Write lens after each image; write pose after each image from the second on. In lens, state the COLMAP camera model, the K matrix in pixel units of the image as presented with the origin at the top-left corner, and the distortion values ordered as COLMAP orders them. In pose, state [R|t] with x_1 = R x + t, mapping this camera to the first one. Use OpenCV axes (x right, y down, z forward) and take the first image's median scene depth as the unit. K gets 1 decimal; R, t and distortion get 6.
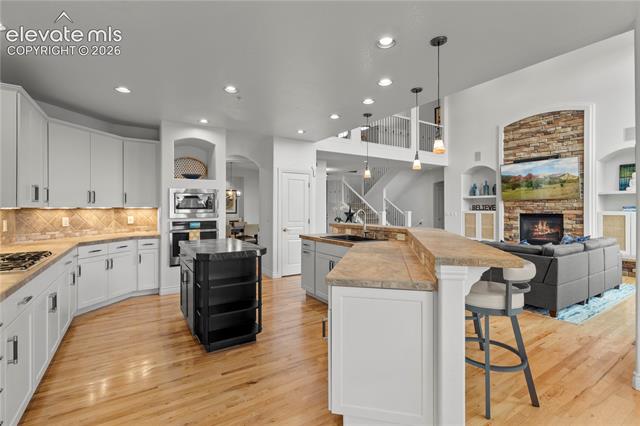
lens RADIAL K [[296.5, 0, 319.6], [0, 296.5, 203.7], [0, 0, 1]] dist [-0.002469, -0.000533]
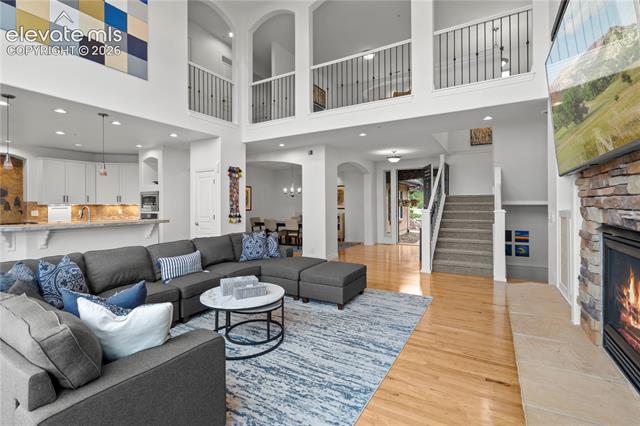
lens RADIAL K [[296.5, 0, 319.6], [0, 296.5, 203.7], [0, 0, 1]] dist [-0.002469, -0.000533]
pose [[0.454902, 0.001620, -0.890540, 0.905118], [0.018726, 0.999760, 0.011384, 0.007379], [0.890345, -0.021855, 0.454762, 0.756832]]
